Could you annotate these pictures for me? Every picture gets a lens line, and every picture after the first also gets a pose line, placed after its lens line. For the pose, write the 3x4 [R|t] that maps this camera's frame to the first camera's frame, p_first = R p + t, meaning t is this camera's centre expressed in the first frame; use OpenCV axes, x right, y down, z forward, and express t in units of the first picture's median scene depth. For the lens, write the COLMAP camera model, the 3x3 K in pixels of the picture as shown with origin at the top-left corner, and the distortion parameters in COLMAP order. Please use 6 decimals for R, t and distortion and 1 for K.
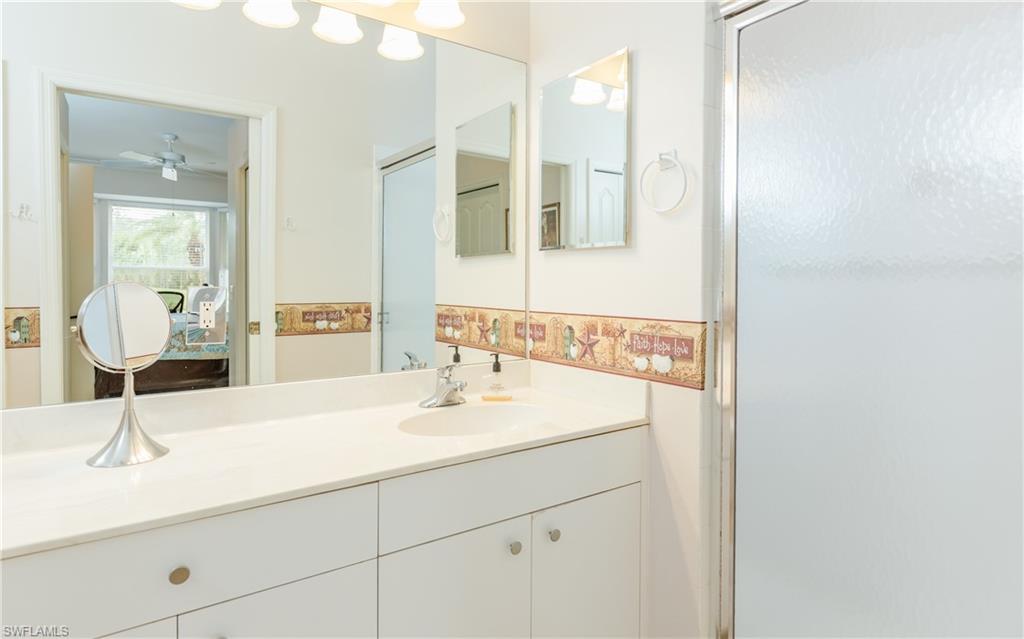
lens RADIAL K [[548.4, 0, 509.7], [0, 548.4, 292.2], [0, 0, 1]] dist [0.001002, -0.000027]
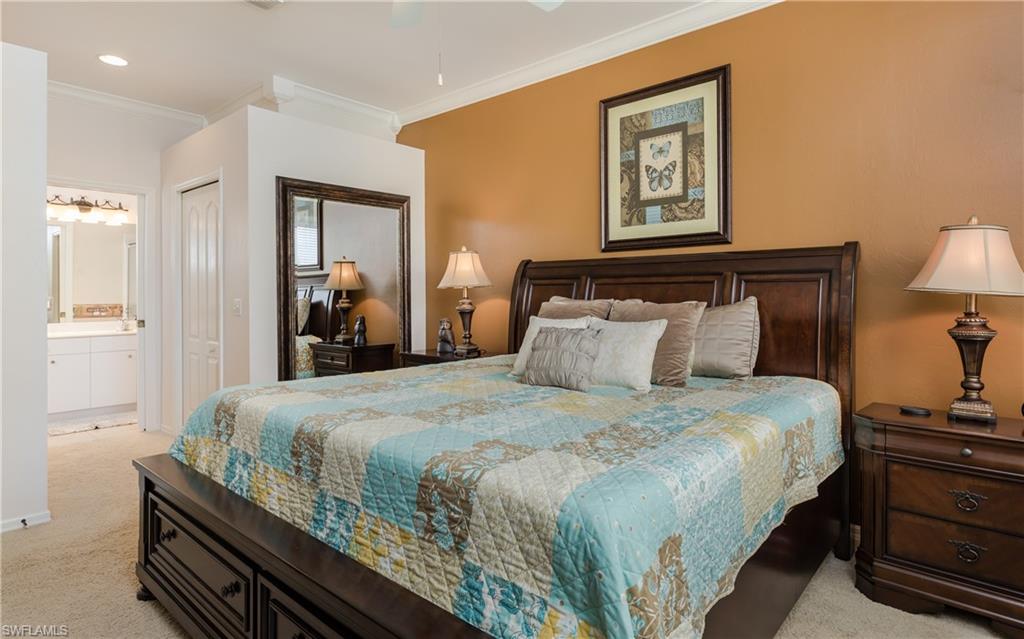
lens RADIAL K [[548.4, 0, 509.7], [0, 548.4, 292.2], [0, 0, 1]] dist [0.001002, -0.000027]
pose [[0.970956, -0.005228, 0.239199, 1.141566], [0.009155, 0.999841, -0.015311, 0.029787], [-0.239081, 0.017056, 0.970850, -2.388038]]
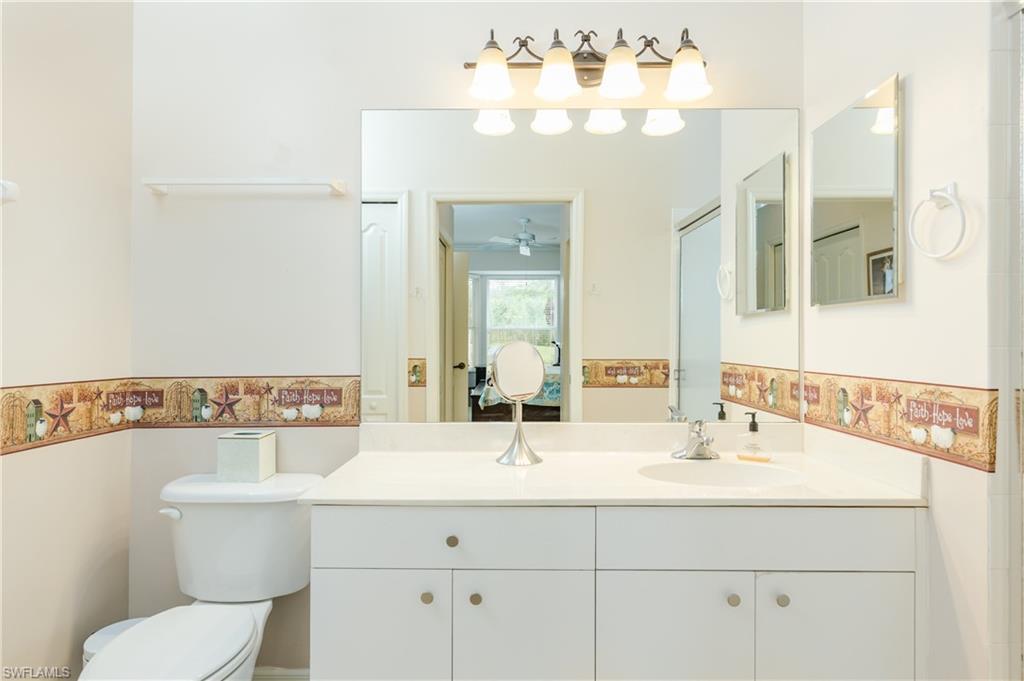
lens RADIAL K [[556.4, 0, 512.0], [0, 556.4, 340.5], [0, 0, 1]] dist [-0.000094, -0.000027]
pose [[0.821518, -0.002167, -0.570179, 0.158147], [-0.007131, 0.999876, -0.014075, -0.000818], [0.570138, 0.015629, 0.821400, -0.058642]]
